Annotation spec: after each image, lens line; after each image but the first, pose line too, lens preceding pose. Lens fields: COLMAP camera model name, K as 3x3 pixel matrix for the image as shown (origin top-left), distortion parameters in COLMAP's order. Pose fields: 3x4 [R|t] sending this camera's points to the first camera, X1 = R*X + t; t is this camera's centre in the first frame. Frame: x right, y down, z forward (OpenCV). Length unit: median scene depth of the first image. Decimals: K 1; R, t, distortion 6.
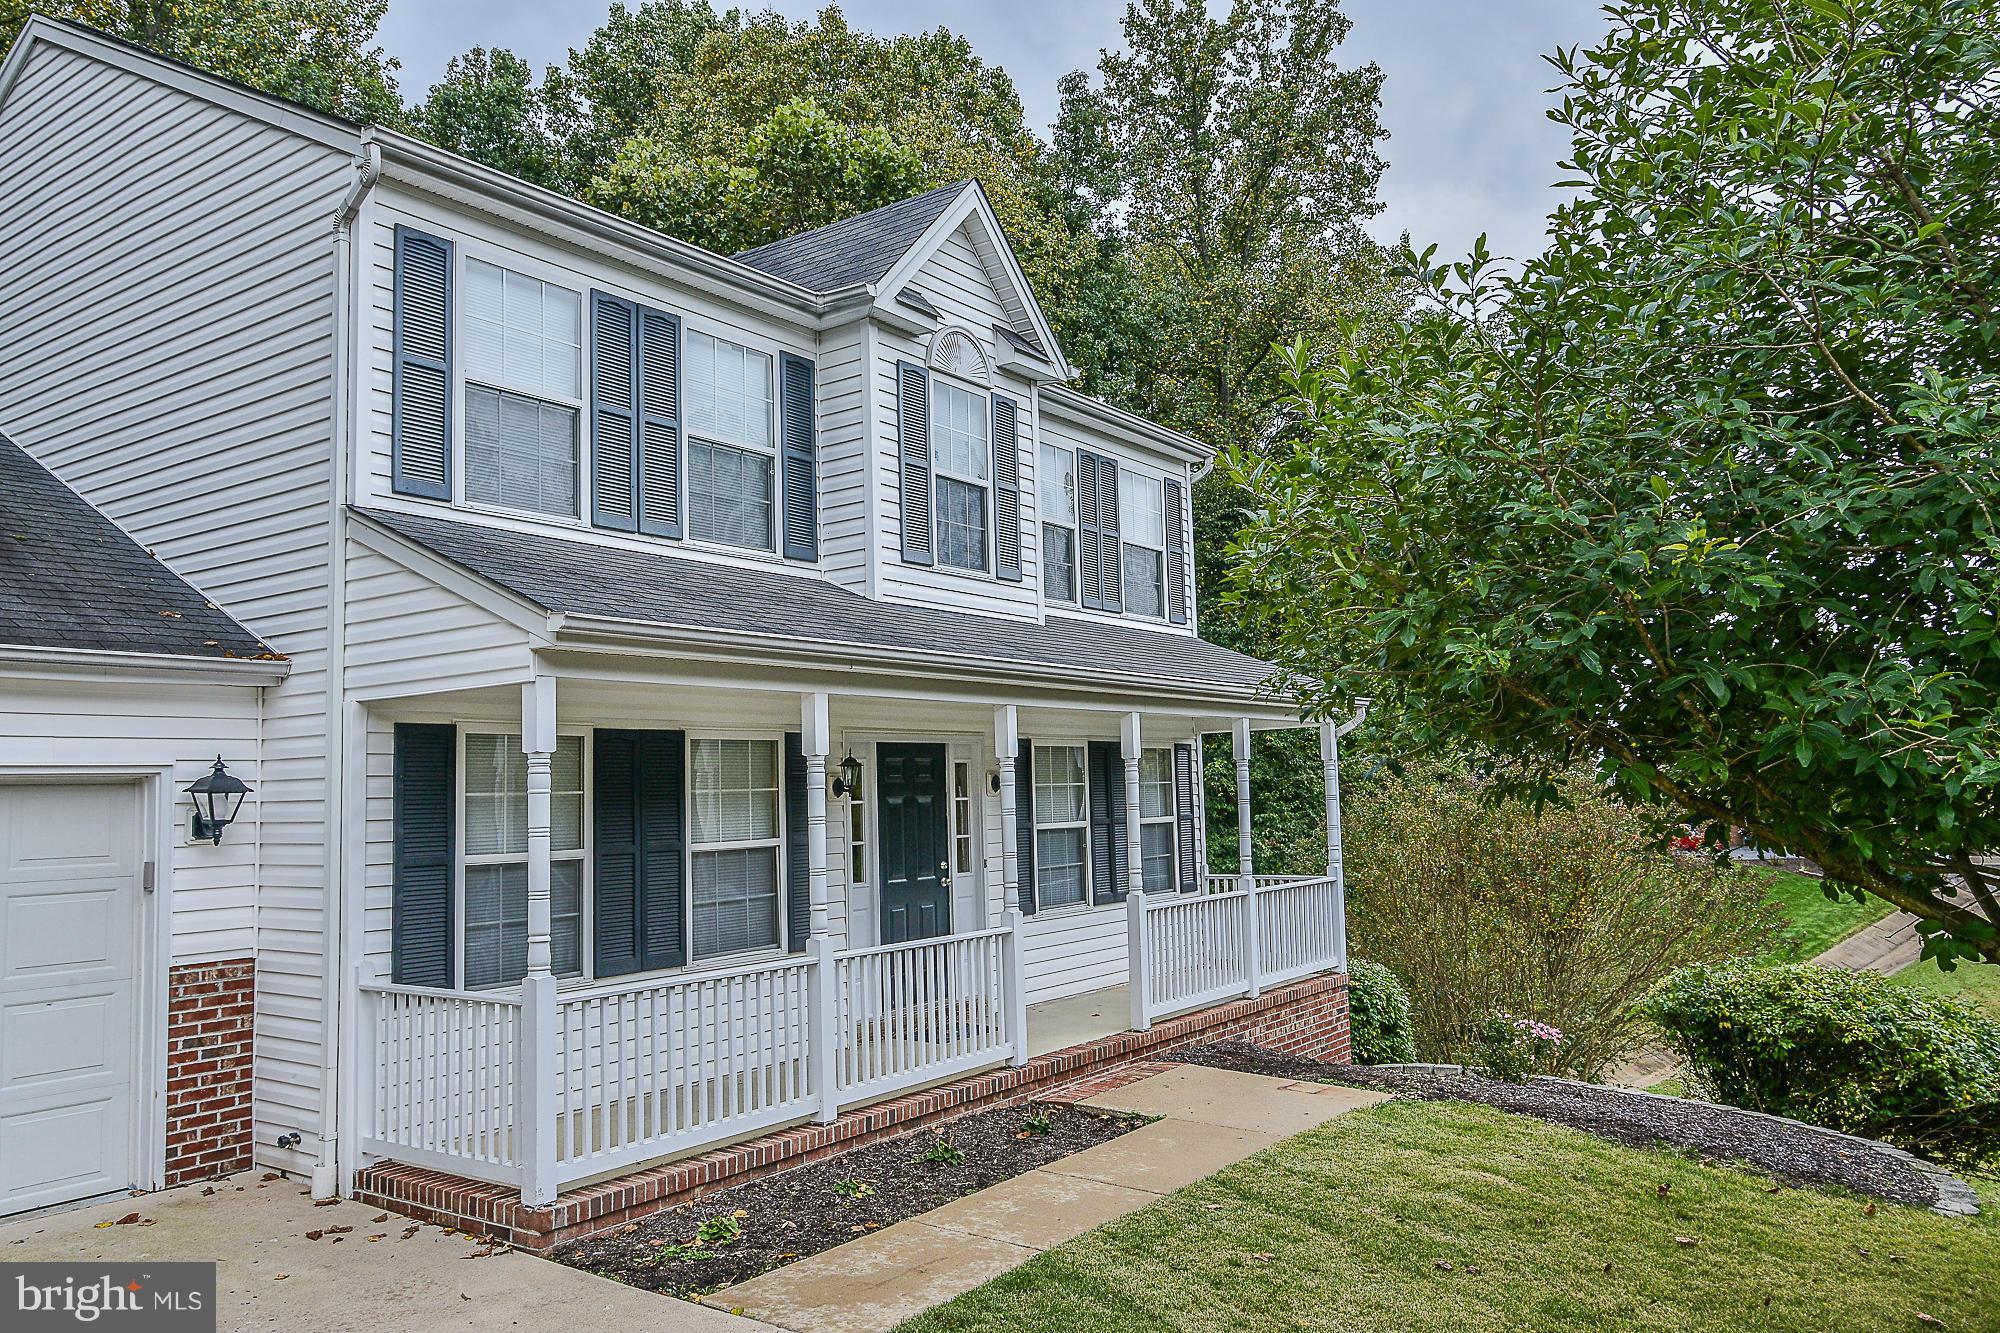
lens RADIAL K [[1459.4, 0, 1000.0], [0, 1459.4, 666.5], [0, 0, 1]] dist [0.007957, 0.003957]
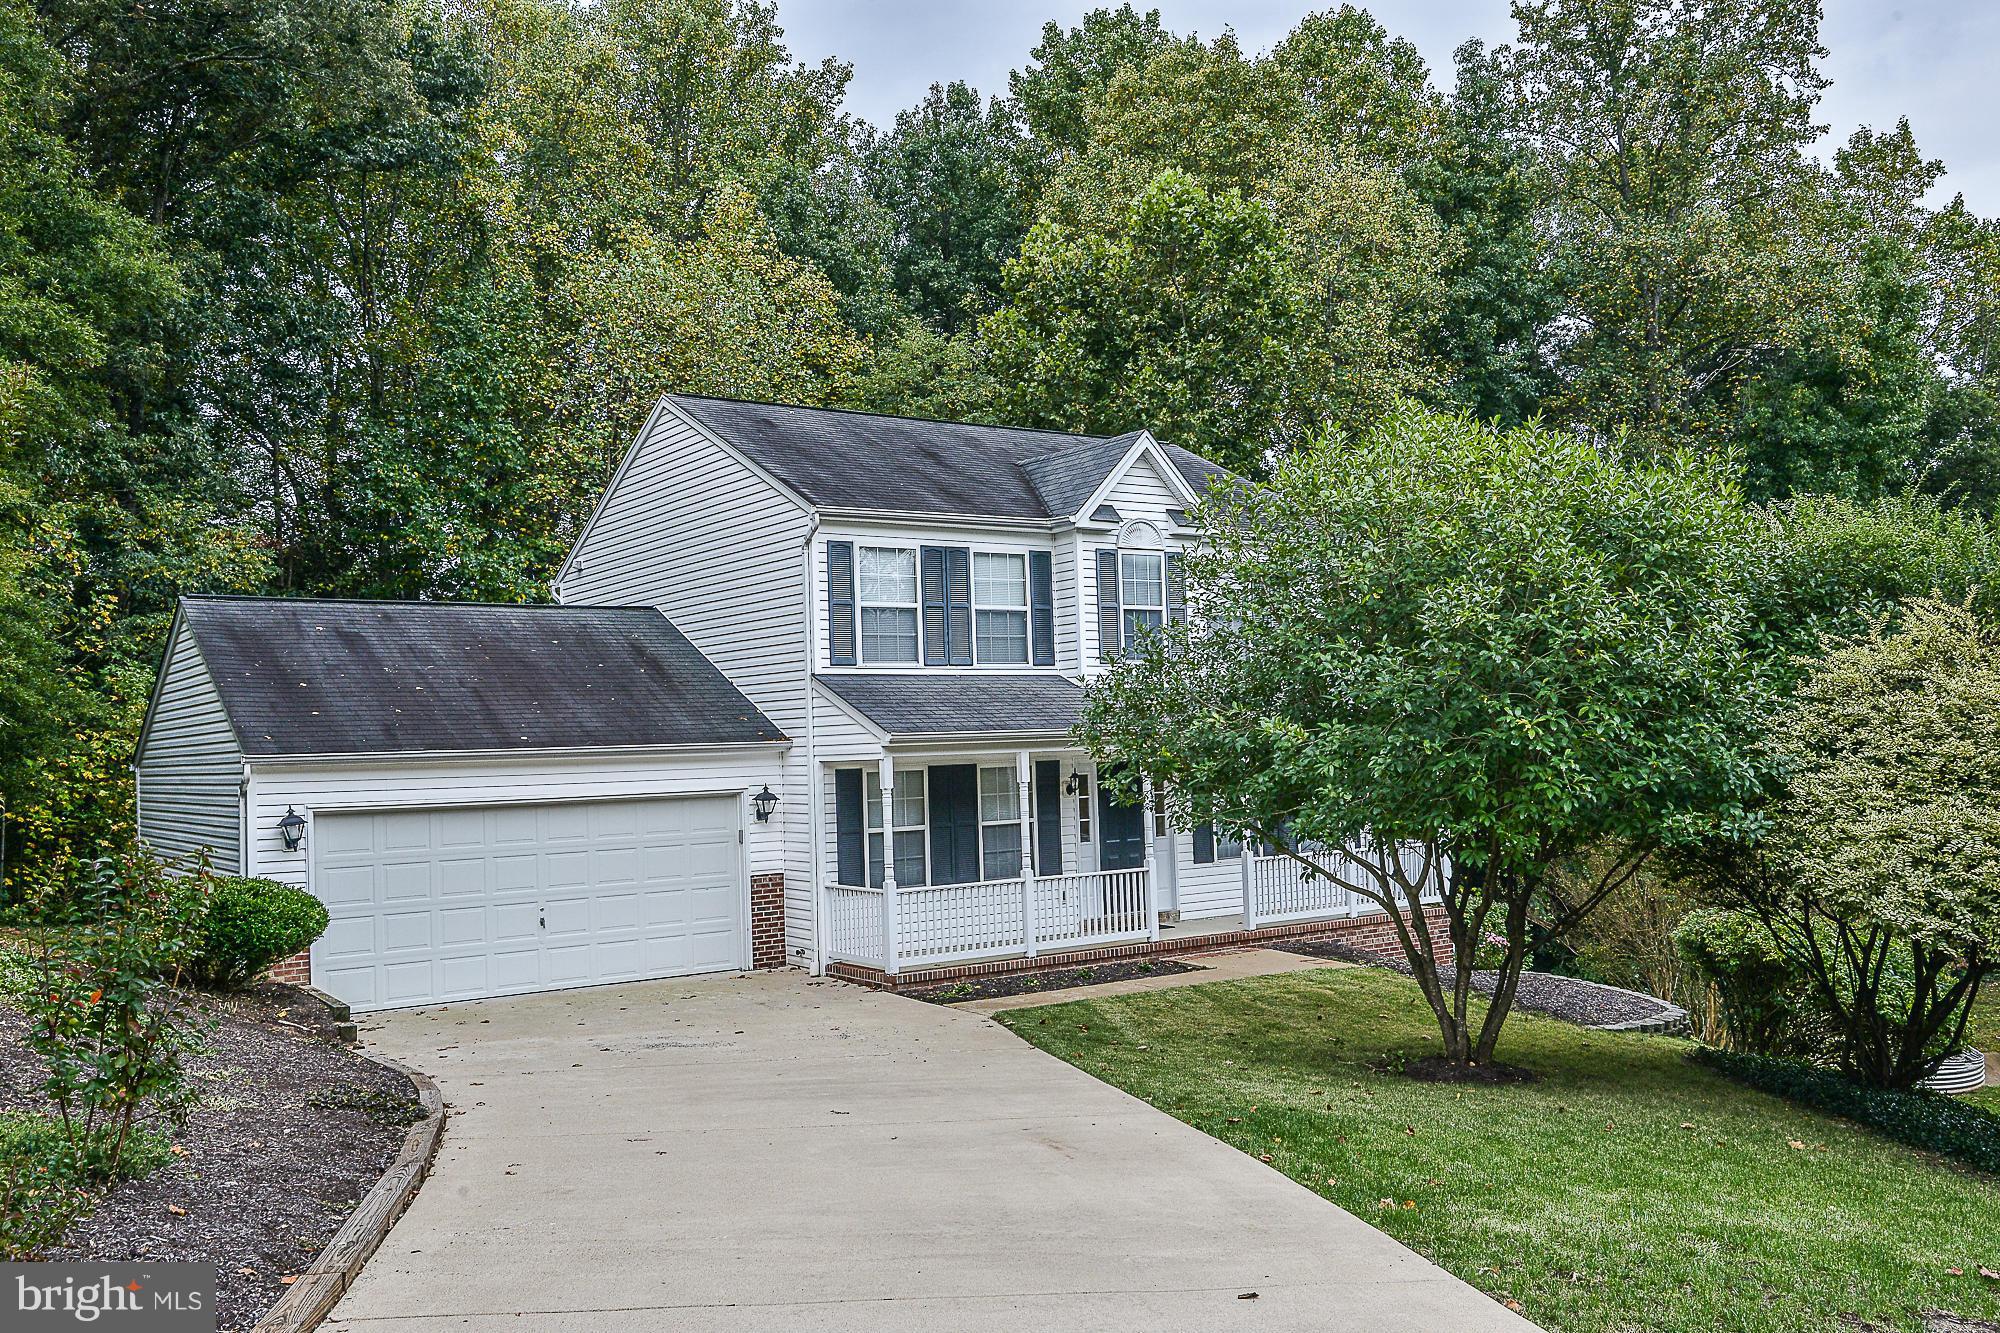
lens RADIAL K [[1691.7, 0, 1000.0], [0, 1691.7, 666.5], [0, 0, 1]] dist [0.034161, -0.001427]
pose [[0.942904, -0.015831, -0.332689, 0.586567], [0.034995, 0.998050, 0.051691, -0.208316], [0.331222, -0.060382, 0.941619, -1.147536]]
